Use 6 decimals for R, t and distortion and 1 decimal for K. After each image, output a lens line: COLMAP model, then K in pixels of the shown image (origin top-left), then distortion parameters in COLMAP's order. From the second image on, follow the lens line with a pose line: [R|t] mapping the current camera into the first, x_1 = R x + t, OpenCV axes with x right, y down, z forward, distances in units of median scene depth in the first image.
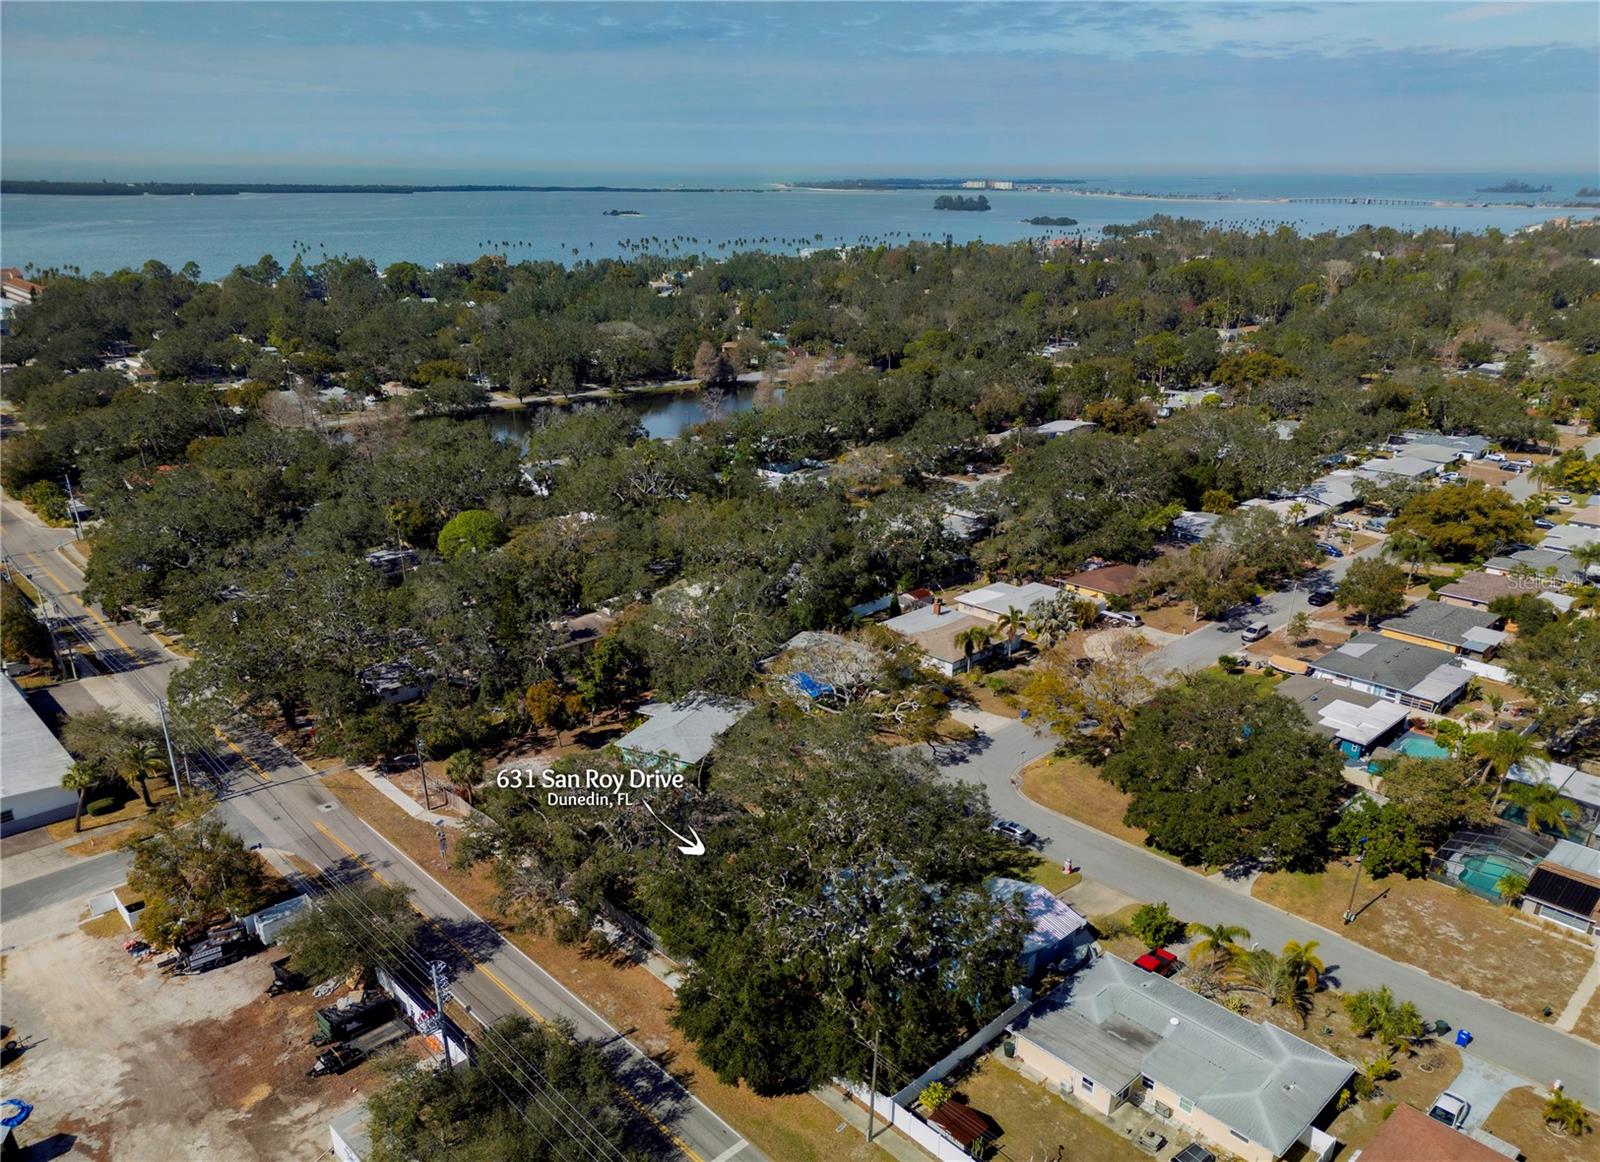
lens RADIAL K [[1165.5, 0, 825.9], [0, 1165.5, 579.2], [0, 0, 1]] dist [0.029853, -0.030701]
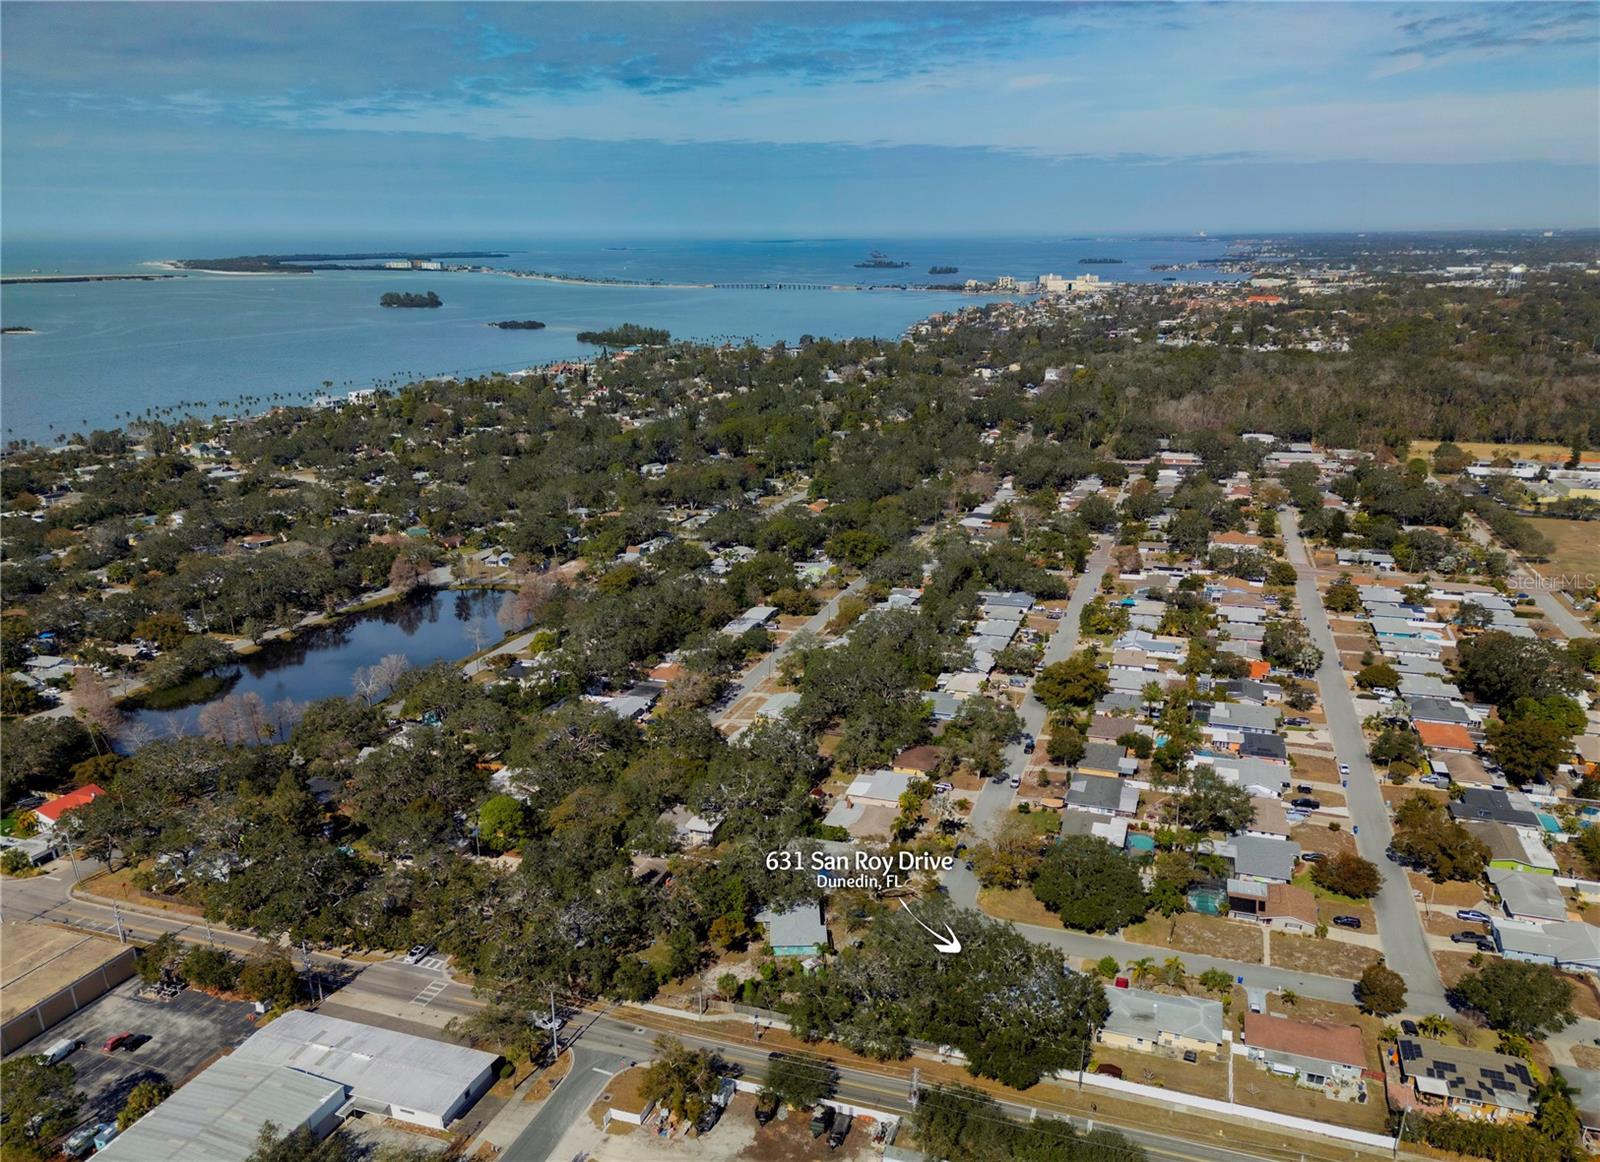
lens RADIAL K [[1165.5, 0, 825.9], [0, 1165.5, 579.2], [0, 0, 1]] dist [0.029853, -0.030701]
pose [[0.890210, -0.115617, 0.440636, -0.843115], [0.142738, 0.989342, -0.028782, -0.337552], [-0.432612, 0.088517, 0.897224, -0.610685]]
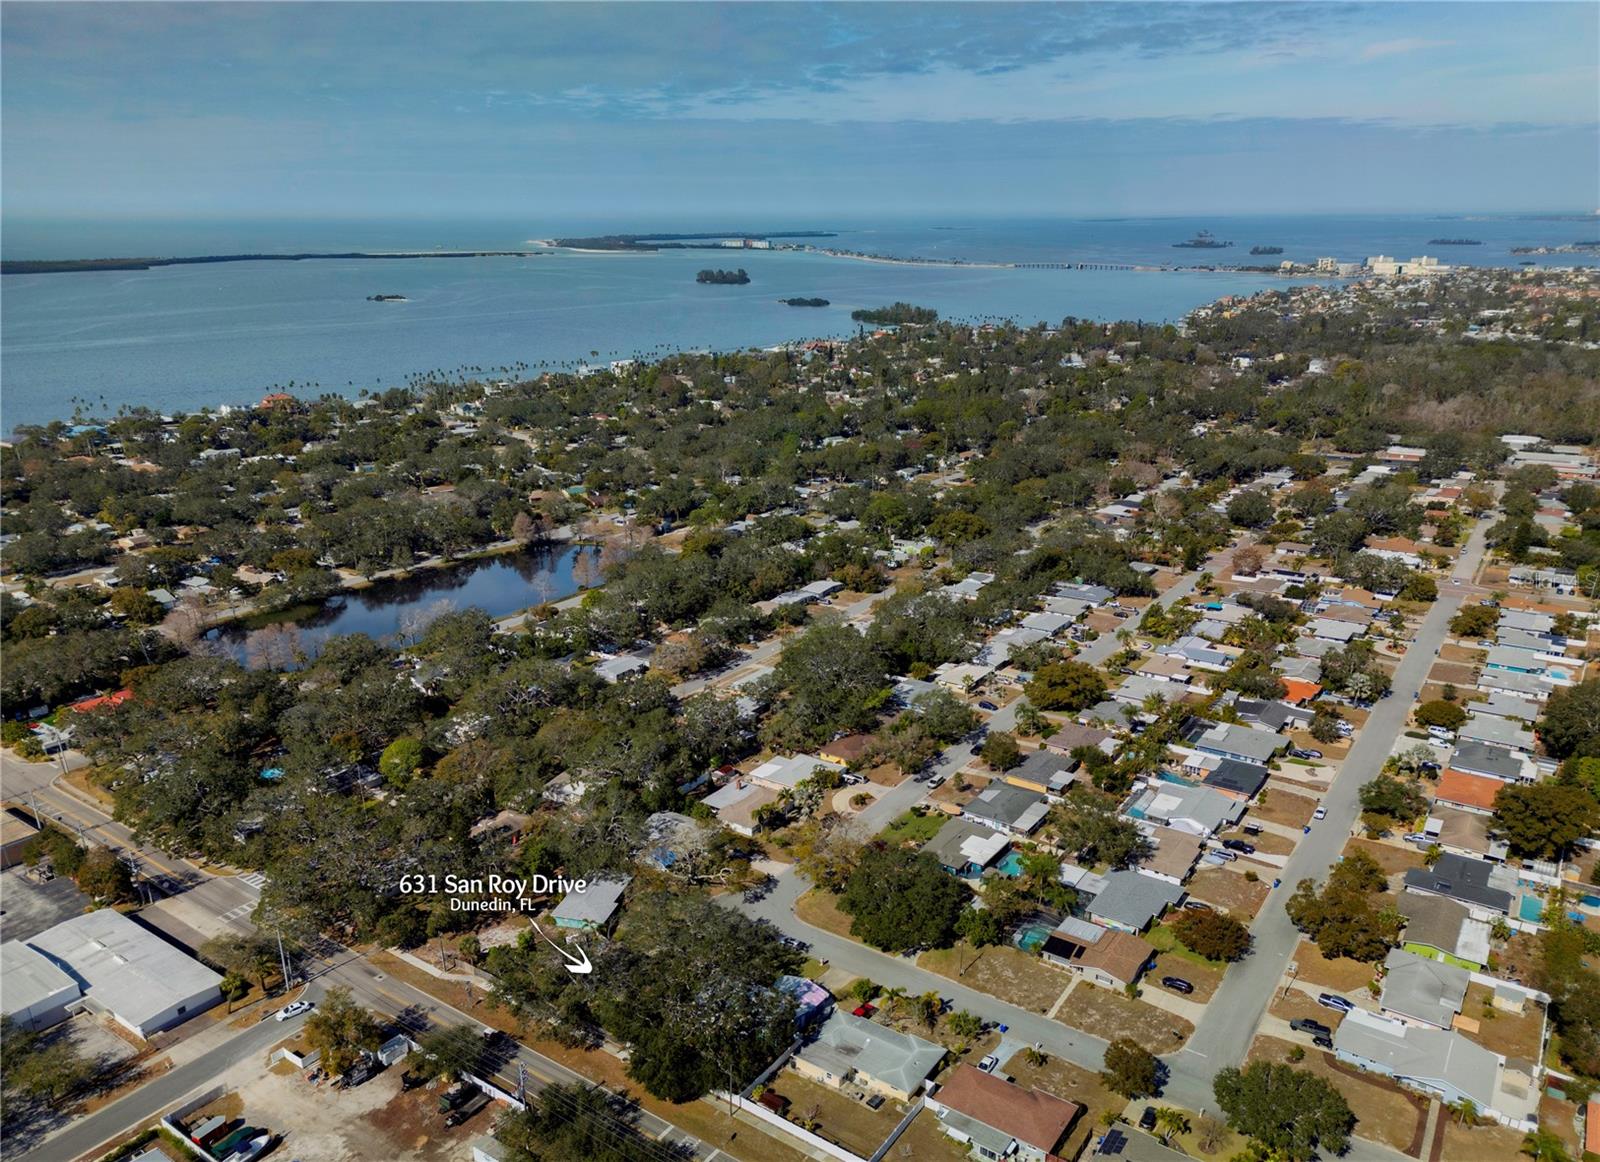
lens RADIAL K [[1127.7, 0, 841.0], [0, 1127.7, 588.0], [0, 0, 1]] dist [0.056161, -0.075703]
pose [[0.977740, -0.056621, 0.202035, -0.085122], [0.062747, 0.997740, -0.024040, -0.275727], [-0.200217, 0.036182, 0.979083, -0.725353]]
